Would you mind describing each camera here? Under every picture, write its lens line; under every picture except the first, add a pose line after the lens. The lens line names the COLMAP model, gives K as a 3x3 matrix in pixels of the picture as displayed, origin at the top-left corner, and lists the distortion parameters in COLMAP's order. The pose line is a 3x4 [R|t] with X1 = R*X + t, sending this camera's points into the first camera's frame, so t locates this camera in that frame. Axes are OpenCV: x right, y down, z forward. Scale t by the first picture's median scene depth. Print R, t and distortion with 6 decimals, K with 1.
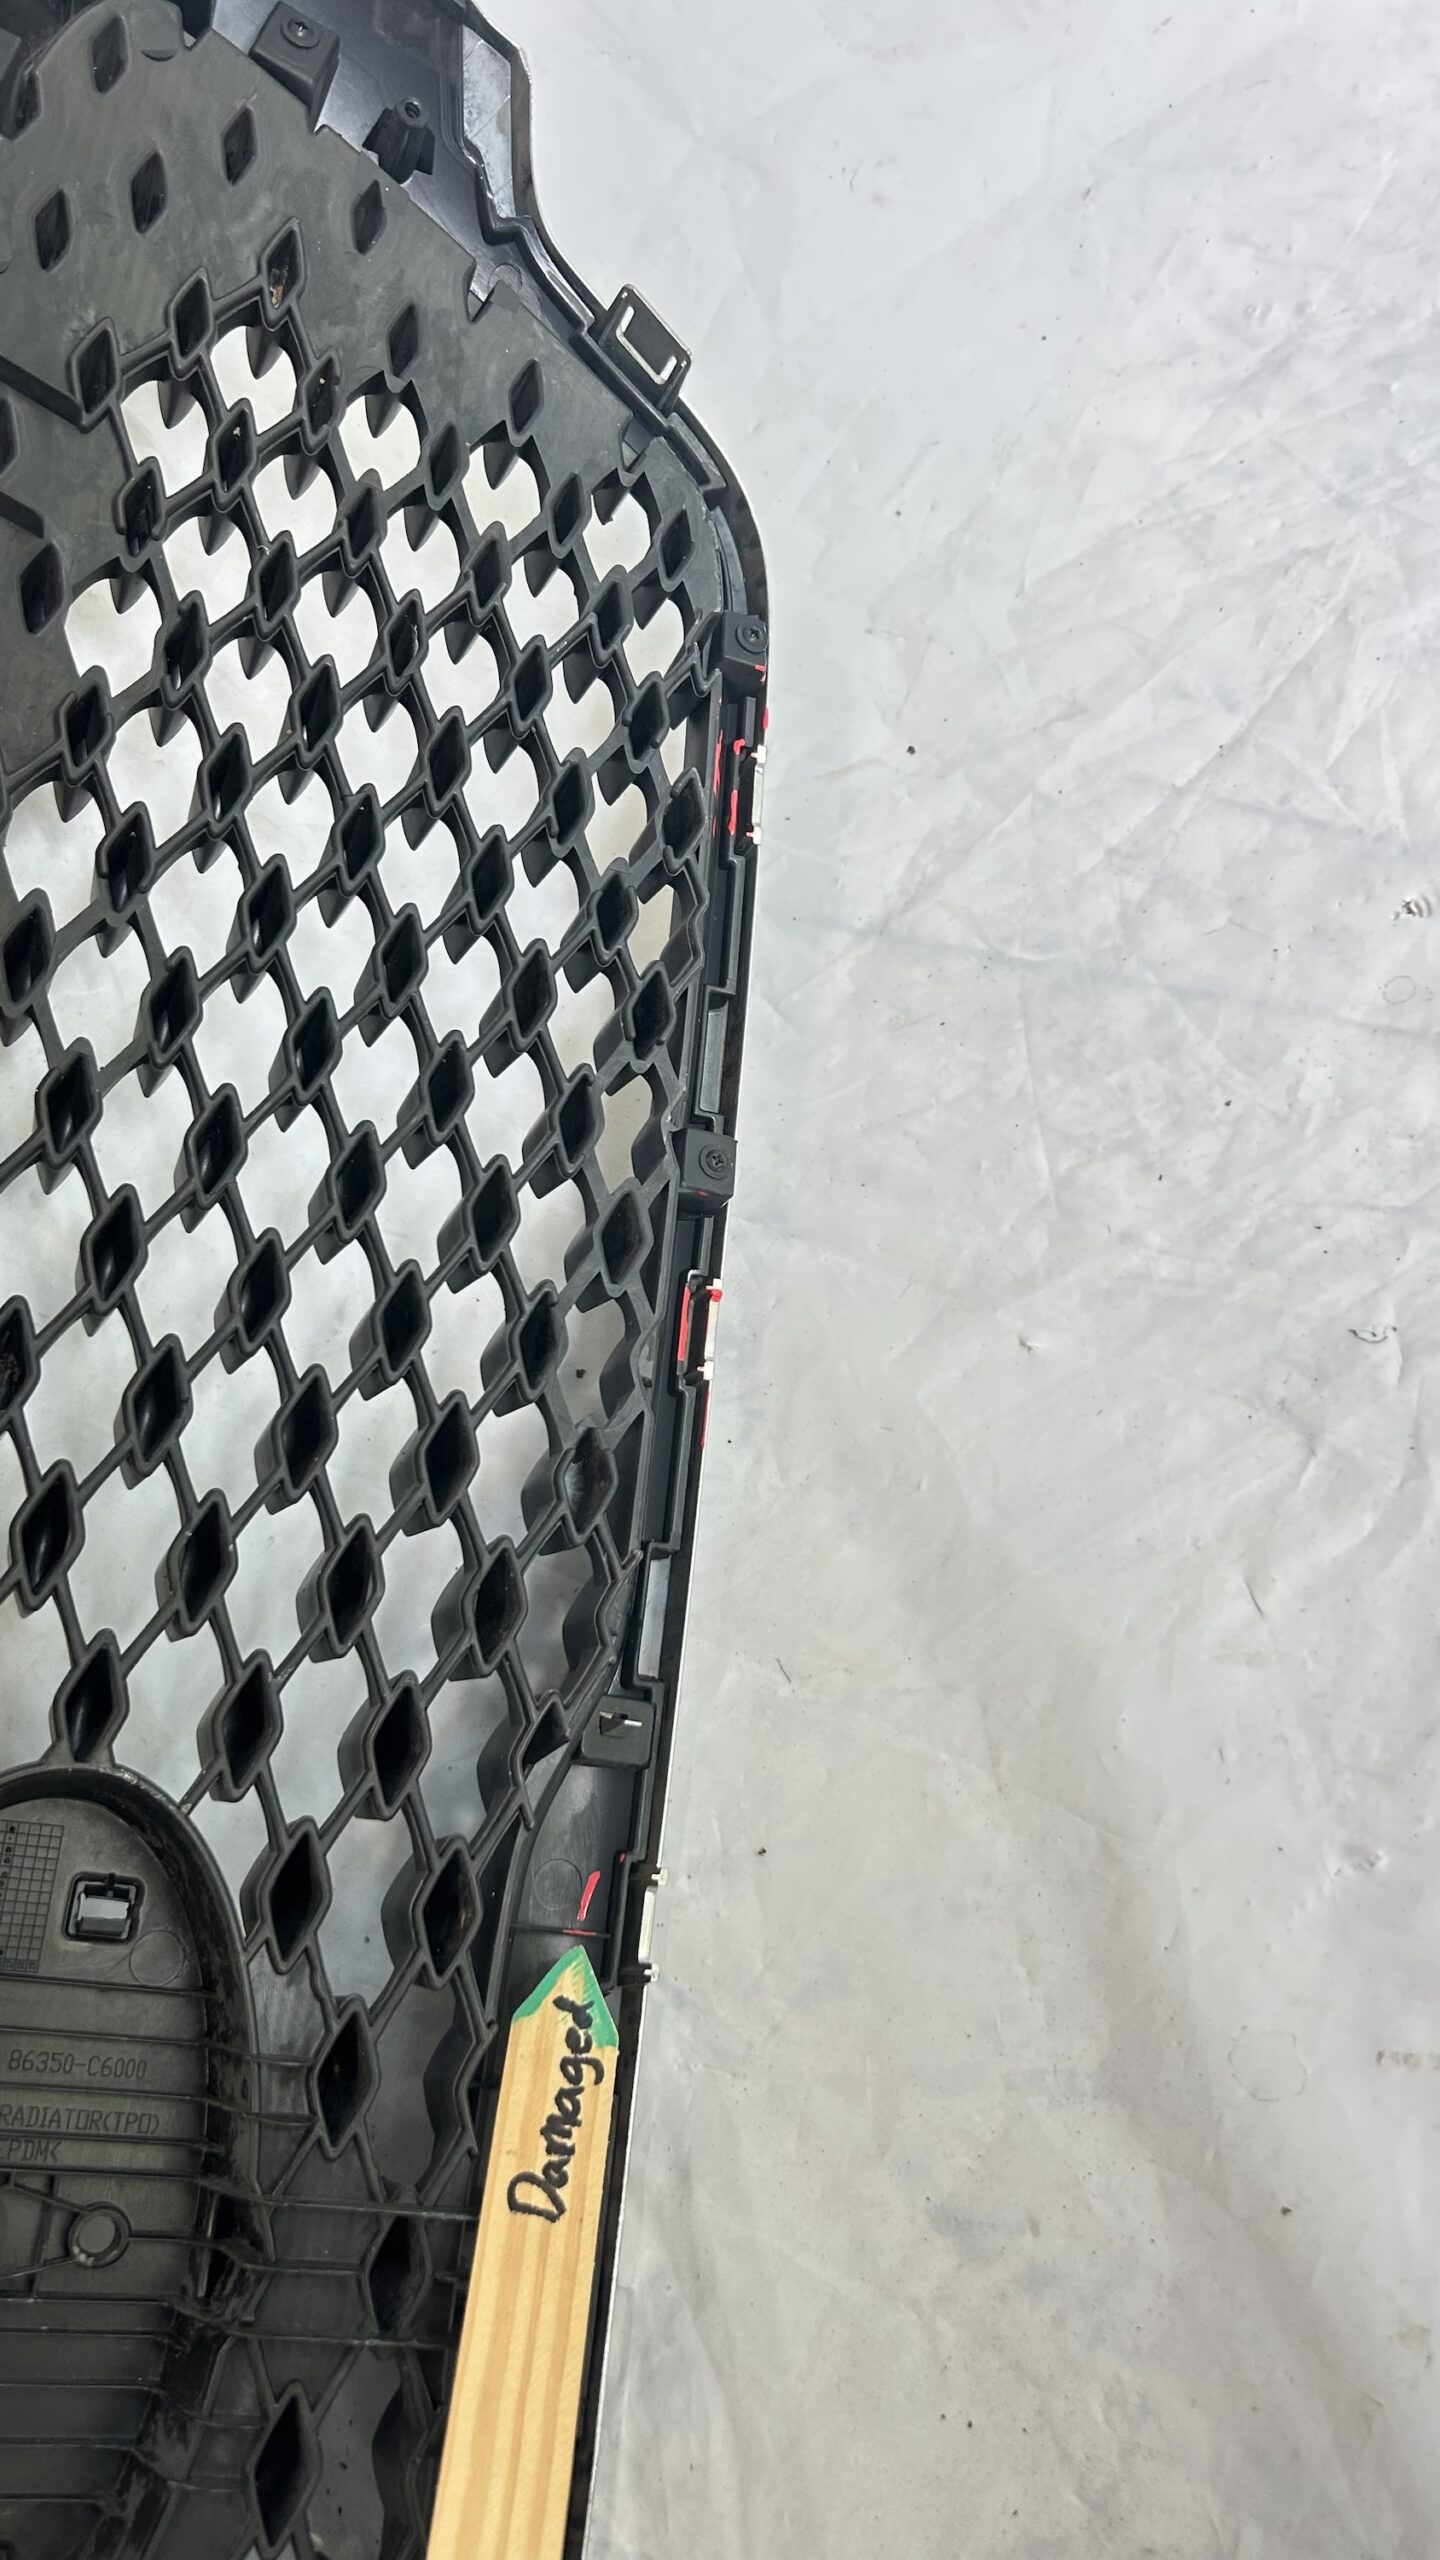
lens RADIAL K [[1994.8, 0, 803.3], [0, 1994.8, 1233.4], [0, 0, 1]] dist [0.038829, -0.040894]
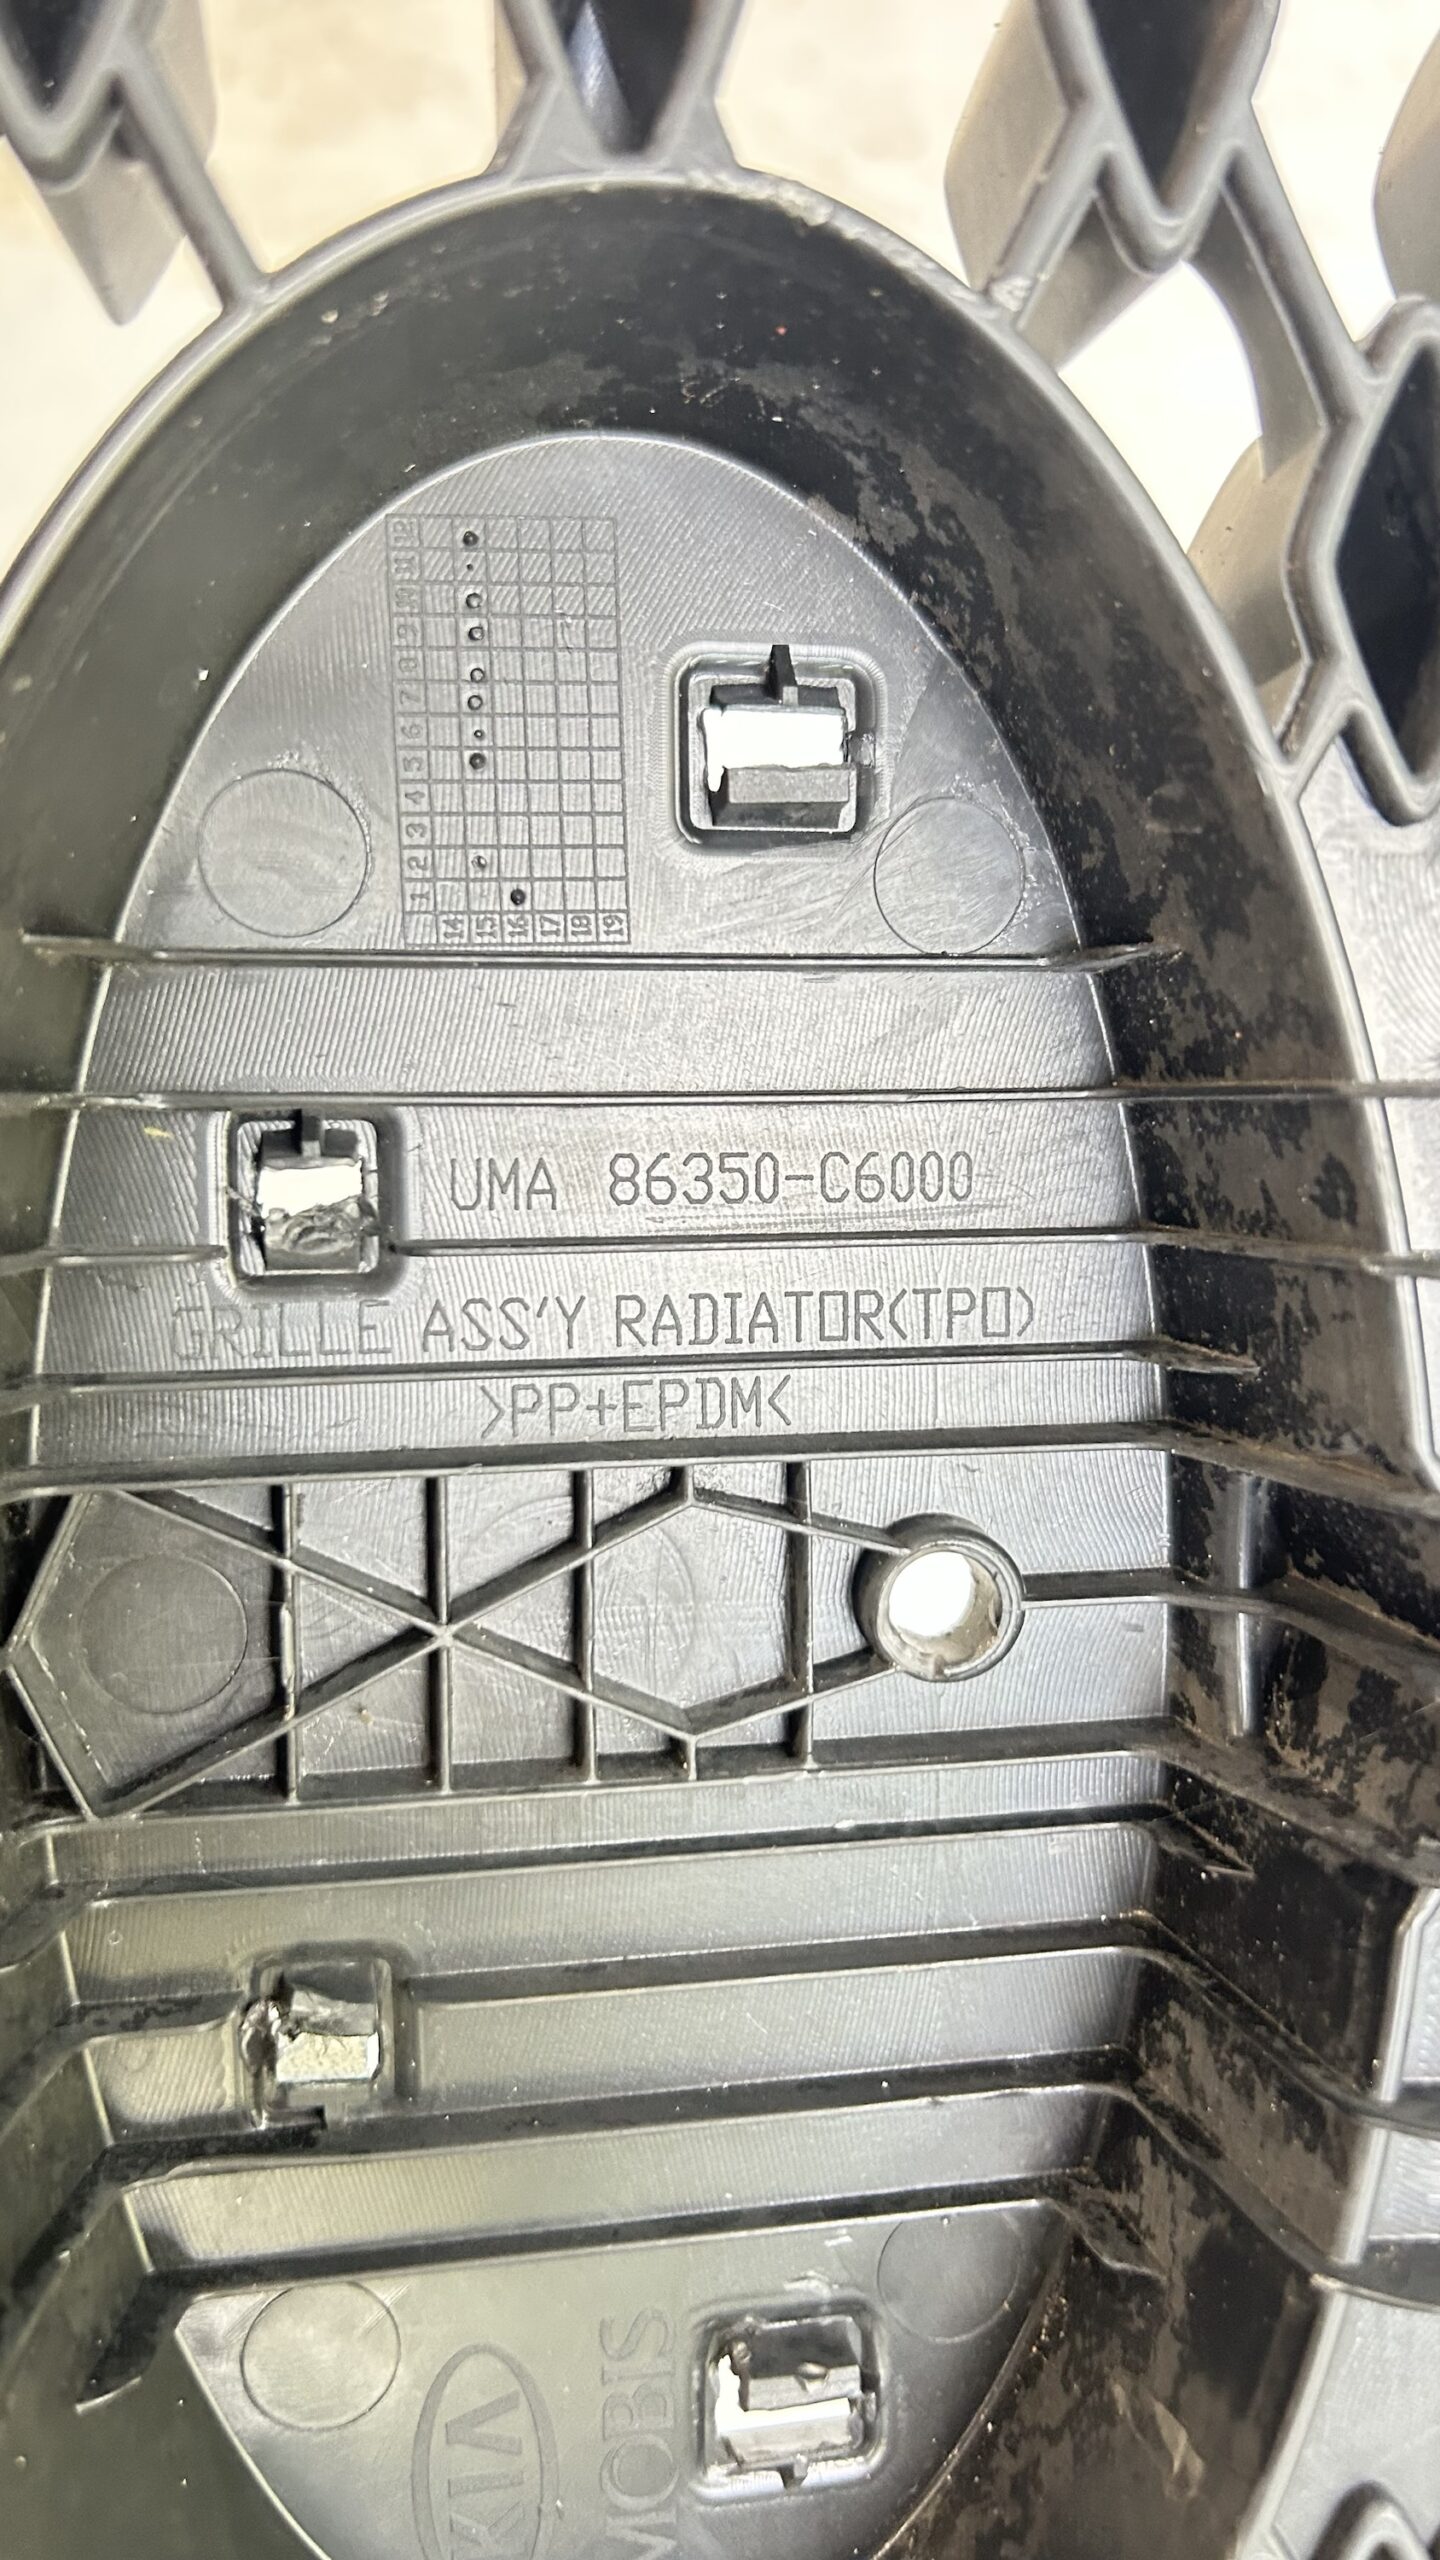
lens RADIAL K [[1994.8, 0, 717.5], [0, 1994.8, 1278.8], [0, 0, 1]] dist [0.038829, -0.040894]
pose [[0.959316, -0.083761, -0.269622, -0.290788], [0.179656, 0.917790, 0.354098, 0.314777], [0.217797, -0.388132, 0.895499, 0.701162]]
